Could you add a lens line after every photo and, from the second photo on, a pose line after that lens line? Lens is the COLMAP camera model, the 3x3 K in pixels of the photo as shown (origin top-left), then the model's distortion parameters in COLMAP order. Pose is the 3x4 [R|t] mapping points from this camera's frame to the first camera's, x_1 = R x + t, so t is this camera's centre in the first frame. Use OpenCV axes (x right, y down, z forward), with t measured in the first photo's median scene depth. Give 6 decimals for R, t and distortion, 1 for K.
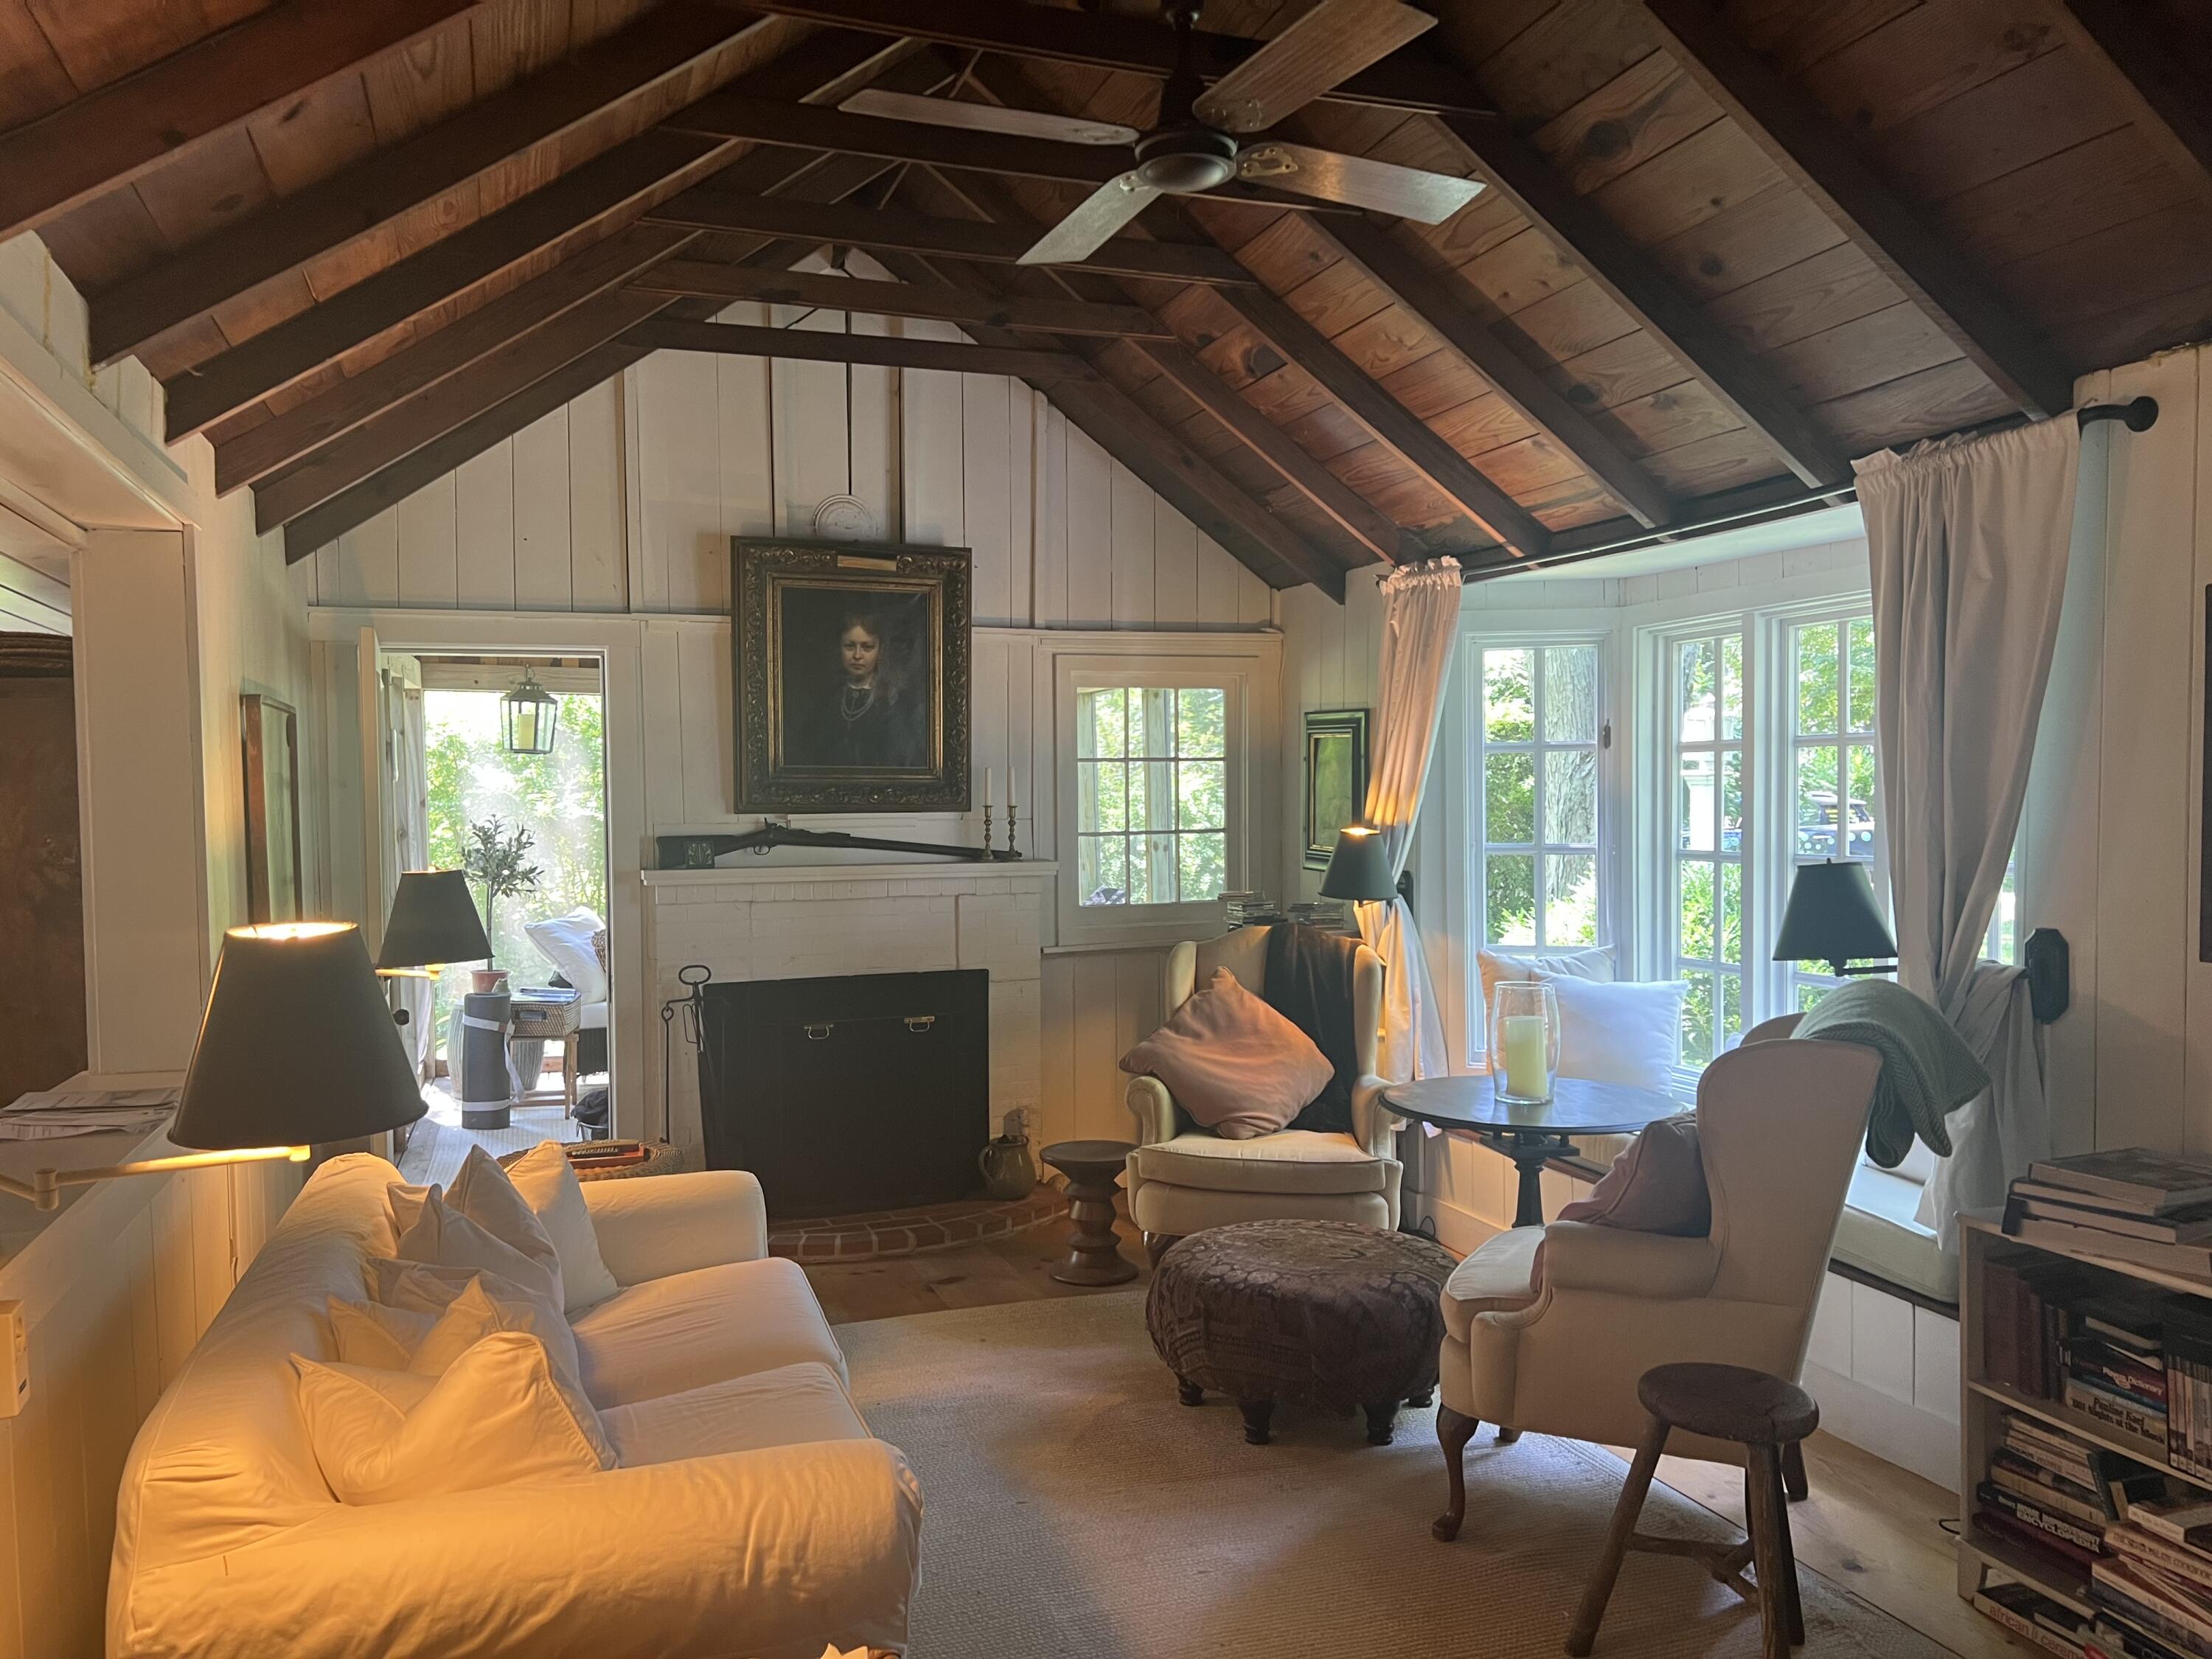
lens RADIAL K [[1670.8, 0, 1121.4], [0, 1670.8, 843.4], [0, 0, 1]] dist [-0.003374, -0.036614]
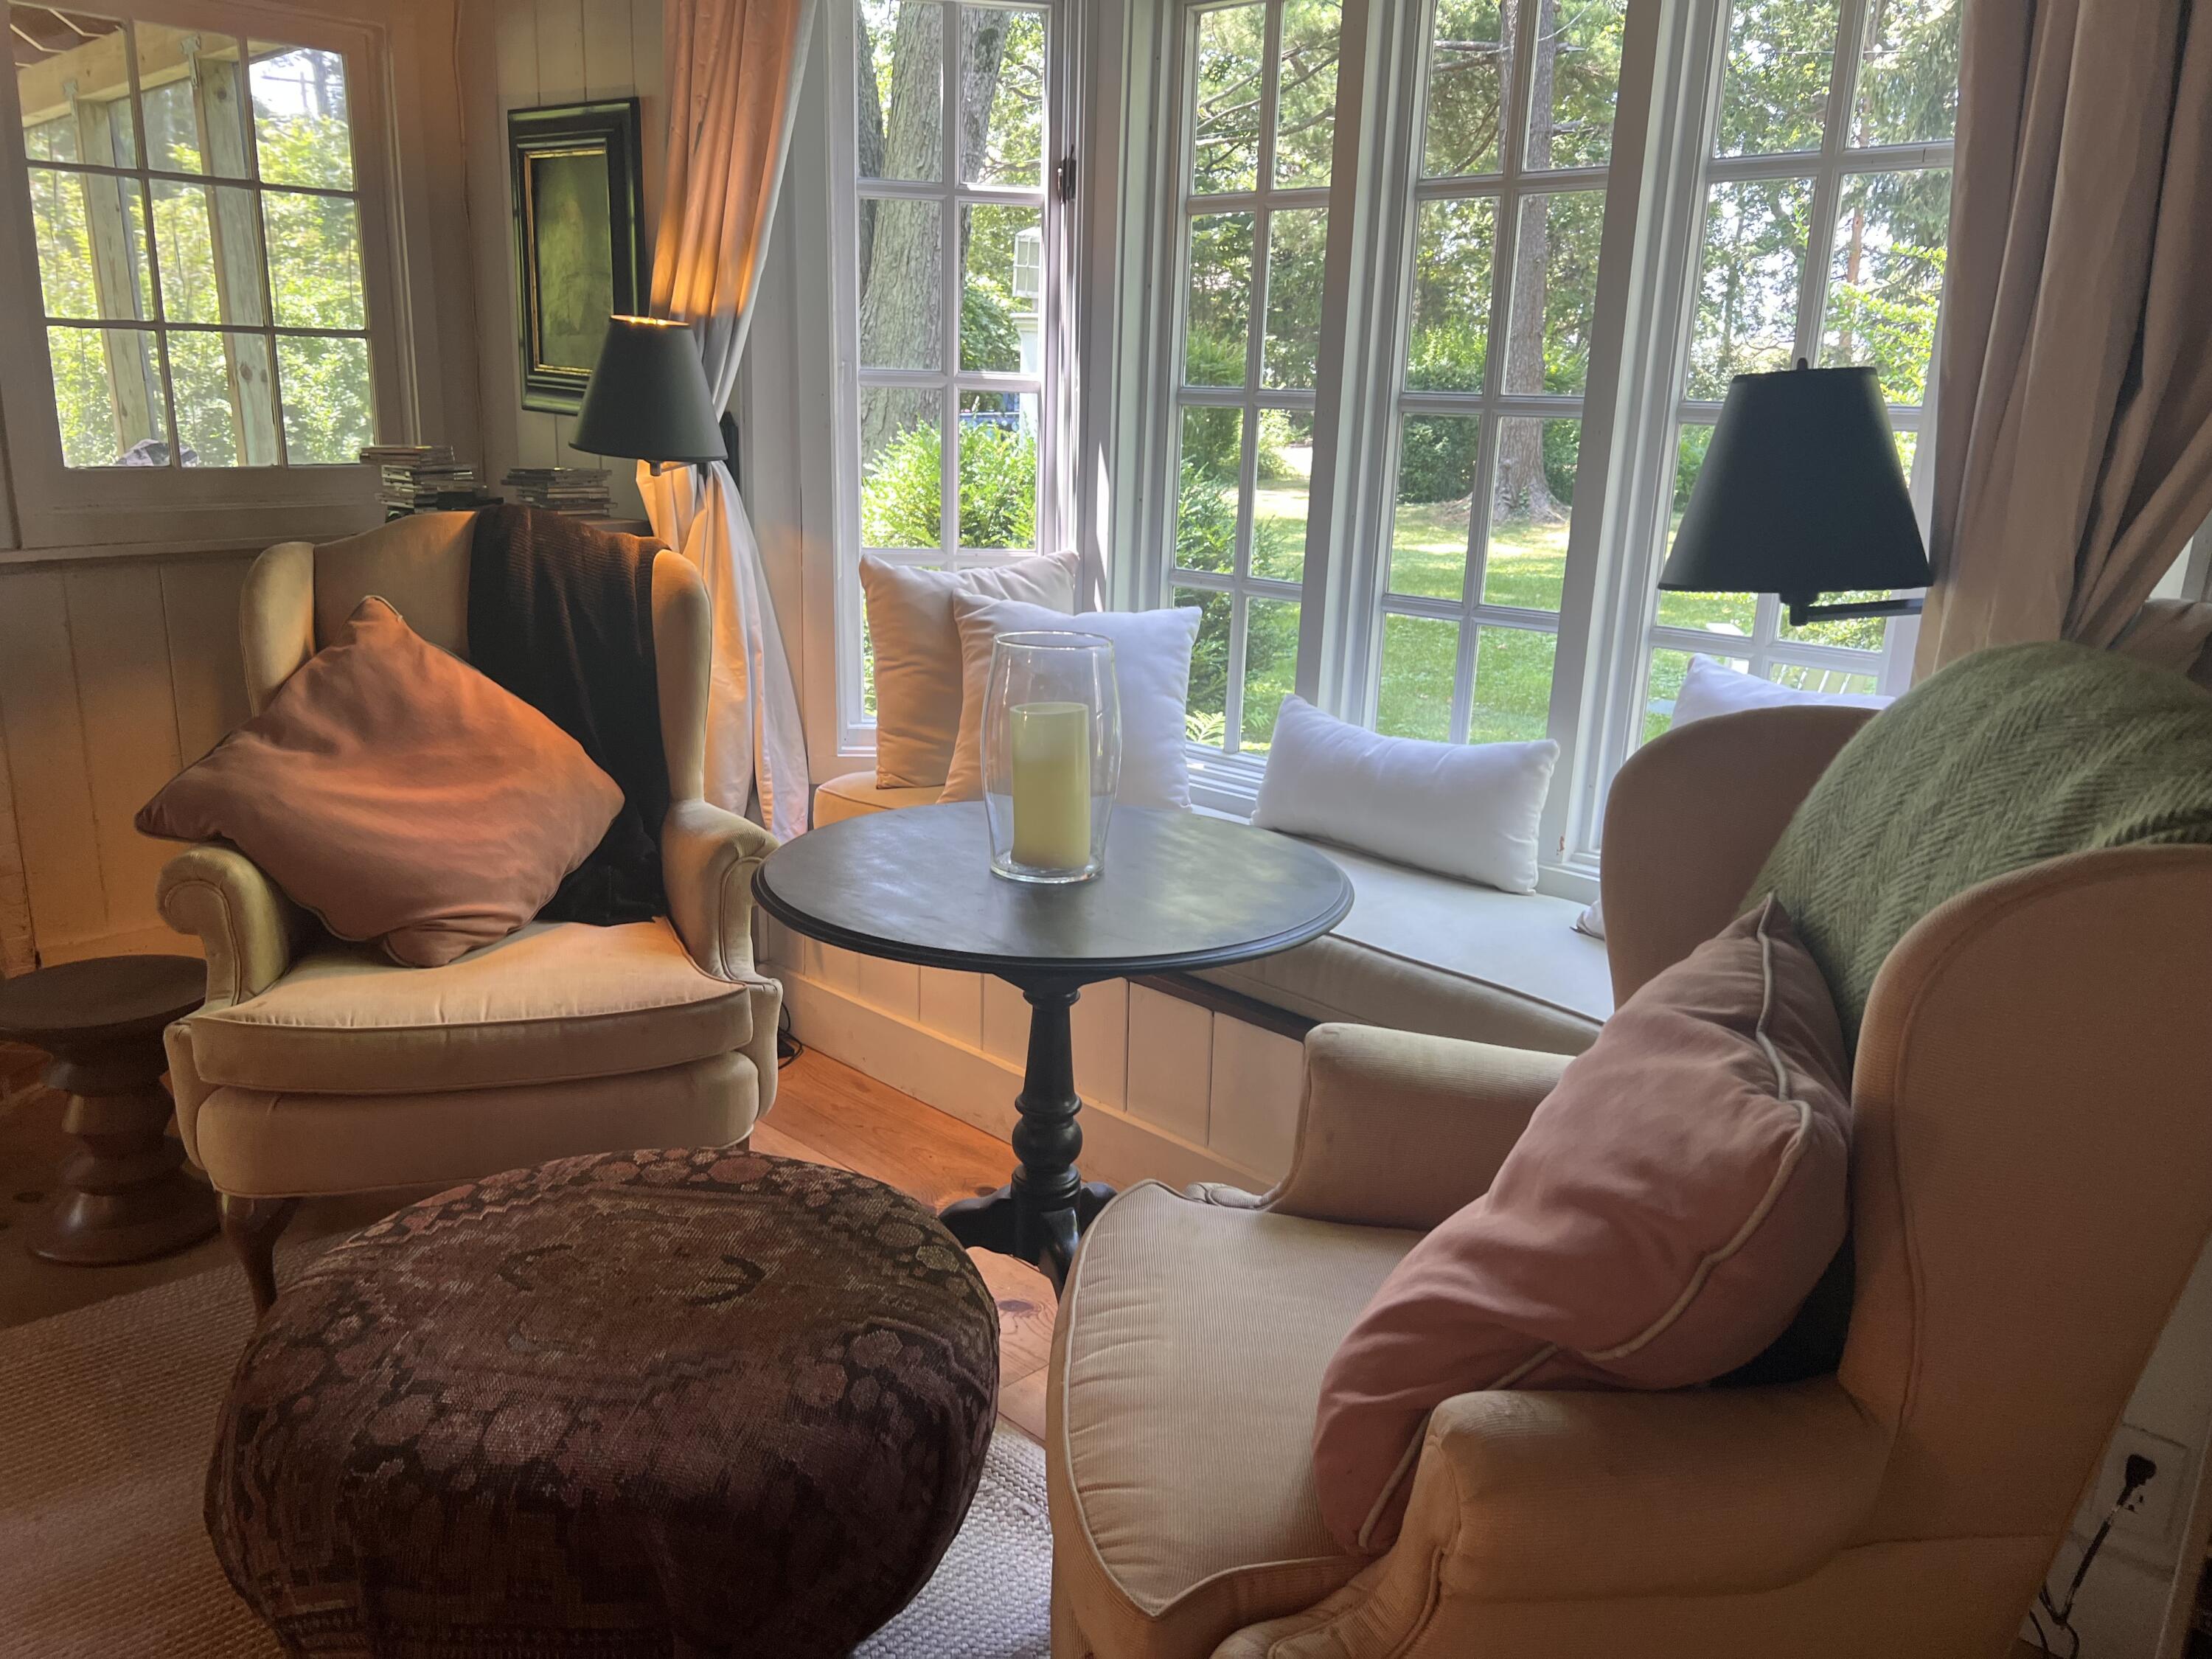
lens RADIAL K [[1677.8, 0, 1069.6], [0, 1677.8, 838.7], [0, 0, 1]] dist [0.047744, -0.040387]
pose [[0.906624, -0.075009, 0.415218, 0.035736], [-0.024918, 0.972836, 0.230150, 0.025713], [-0.421202, -0.219006, 0.880128, 0.486173]]
